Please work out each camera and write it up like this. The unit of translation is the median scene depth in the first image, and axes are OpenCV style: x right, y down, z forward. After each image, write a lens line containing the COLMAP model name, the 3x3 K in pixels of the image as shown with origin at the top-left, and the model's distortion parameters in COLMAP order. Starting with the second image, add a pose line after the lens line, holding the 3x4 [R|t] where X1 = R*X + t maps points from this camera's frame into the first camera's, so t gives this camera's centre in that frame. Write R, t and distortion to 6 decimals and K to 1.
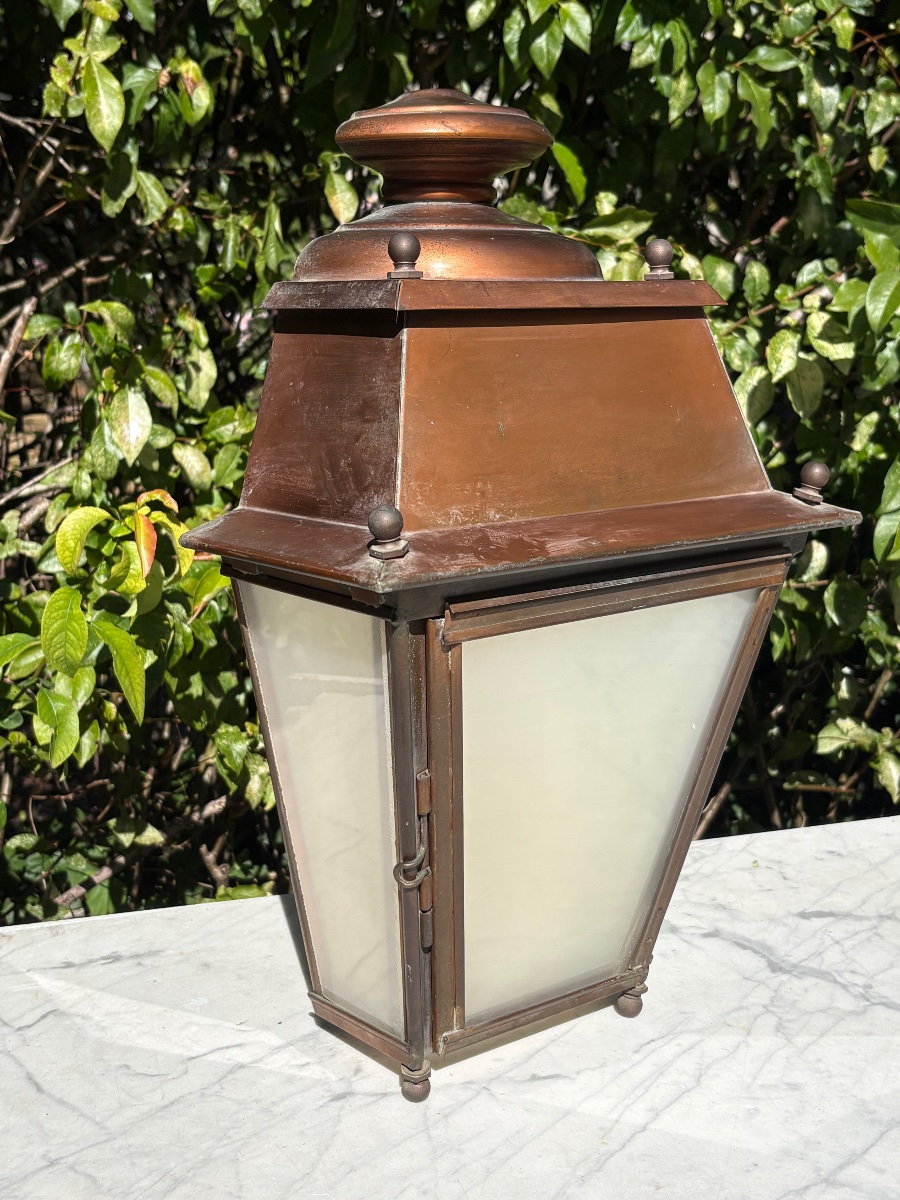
lens RADIAL K [[1528.3, 0, 450.0], [0, 1528.3, 600.0], [0, 0, 1]] dist [0.224883, -0.782345]
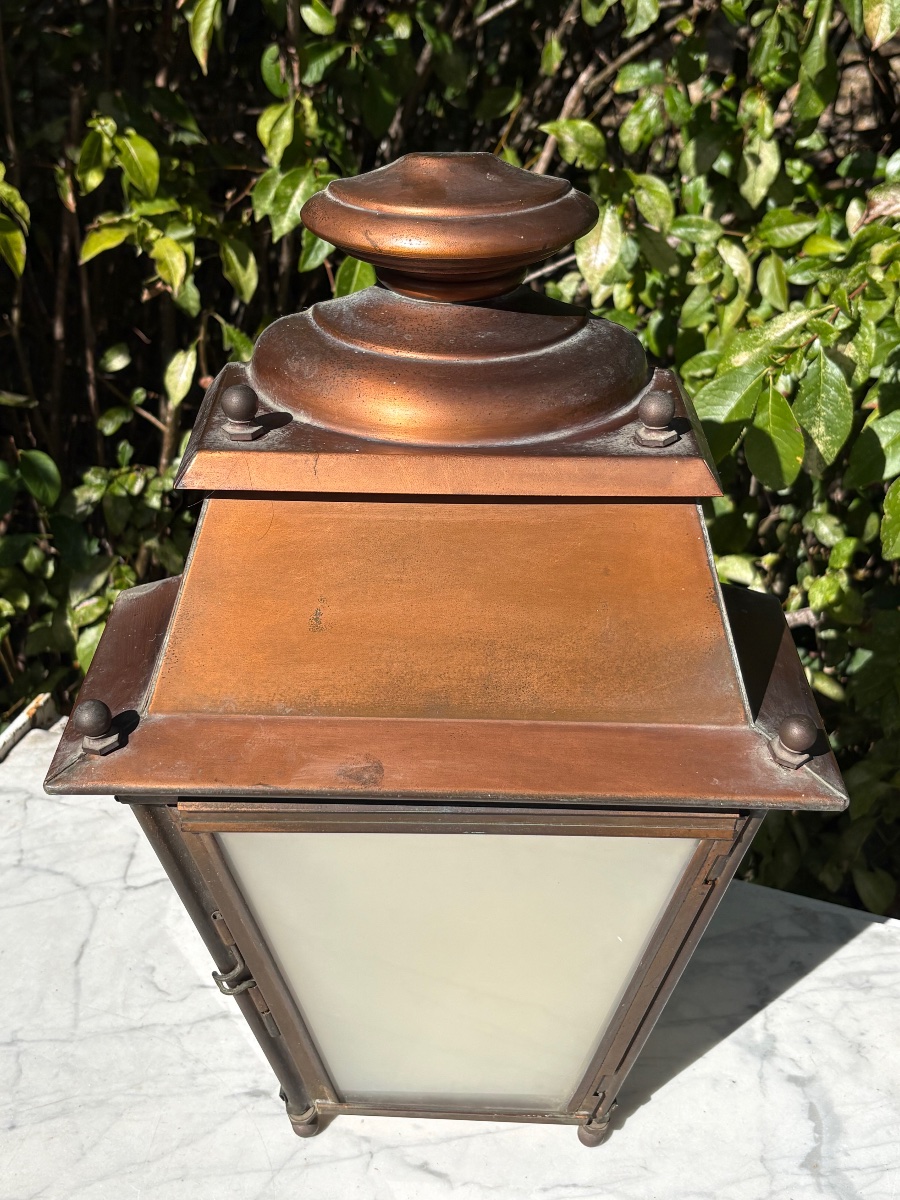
lens RADIAL K [[1540.3, 0, 450.0], [0, 1540.3, 600.0], [0, 0, 1]] dist [0.109088, -0.384790]
pose [[0.772031, 0.325429, -0.545953, 0.435151], [-0.141767, 0.925506, 0.351198, -0.336140], [0.619573, -0.193737, 0.760655, 0.284586]]
